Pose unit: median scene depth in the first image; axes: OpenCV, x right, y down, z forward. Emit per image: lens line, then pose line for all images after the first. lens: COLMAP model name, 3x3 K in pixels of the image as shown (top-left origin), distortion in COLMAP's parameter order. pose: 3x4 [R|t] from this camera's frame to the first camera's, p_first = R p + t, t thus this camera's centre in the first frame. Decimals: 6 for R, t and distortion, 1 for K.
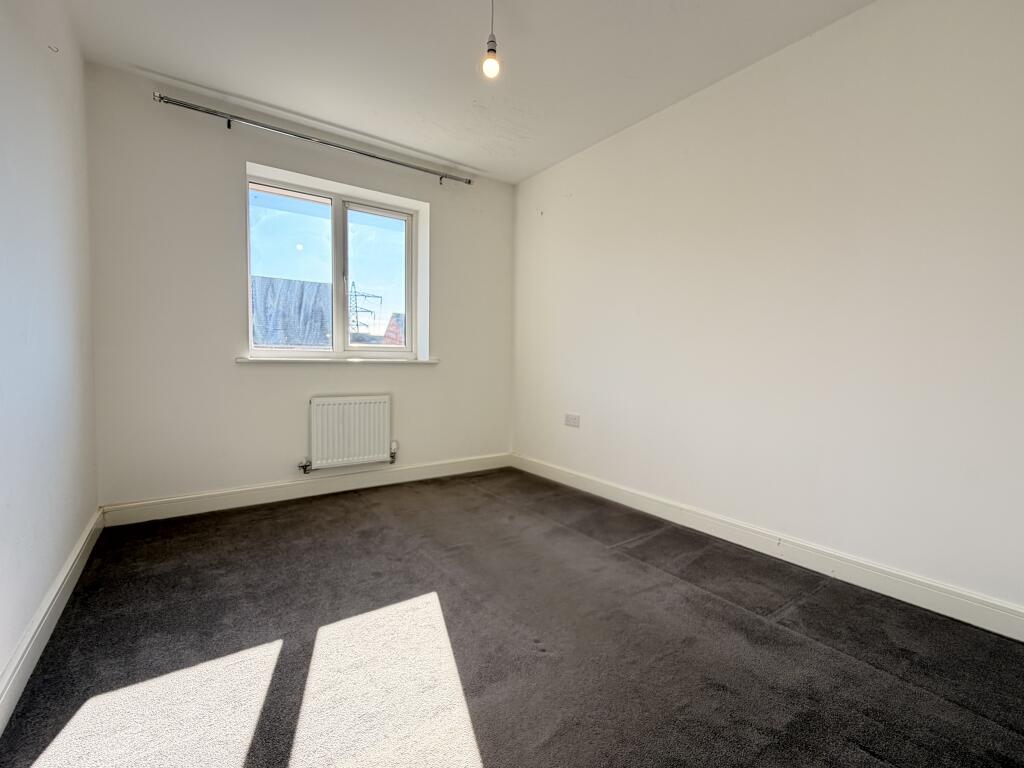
lens RADIAL K [[449.9, 0, 512.0], [0, 449.9, 384.0], [0, 0, 1]] dist [-0.000028, 0.000022]
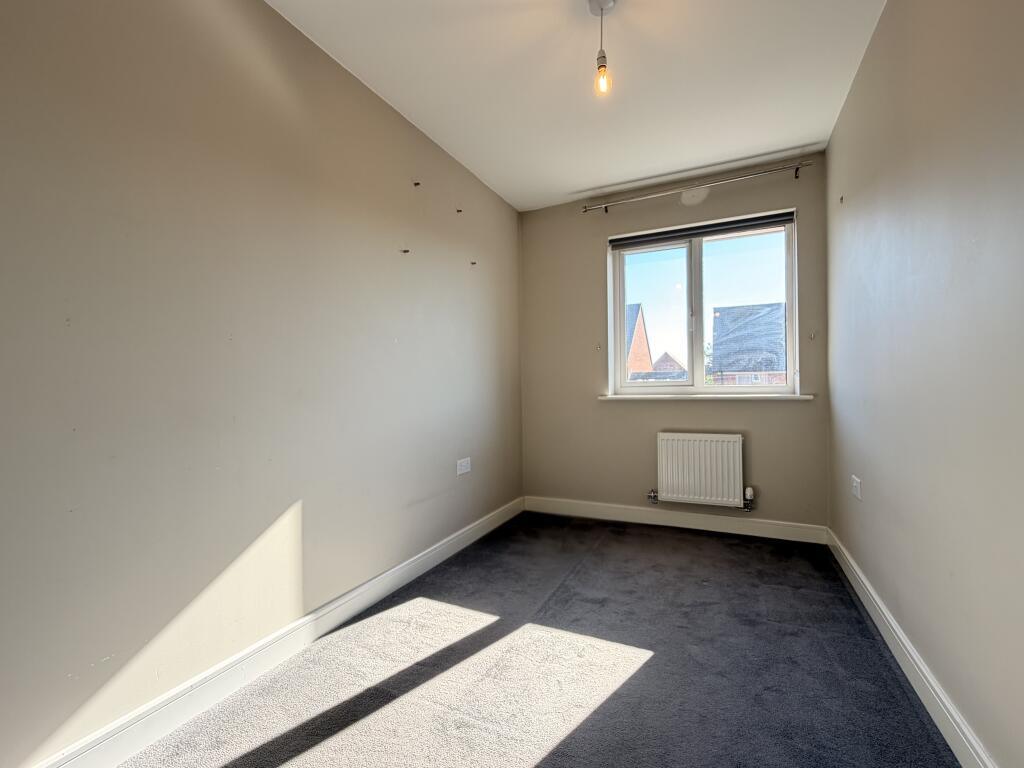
lens RADIAL K [[449.7, 0, 510.8], [0, 449.7, 405.1], [0, 0, 1]] dist [-0.052596, -0.000007]
pose [[0.480626, 0.000317, -0.876925, 0.293601], [-0.024283, 0.999621, -0.012948, -0.010600], [0.876589, 0.027517, 0.480452, 0.188731]]
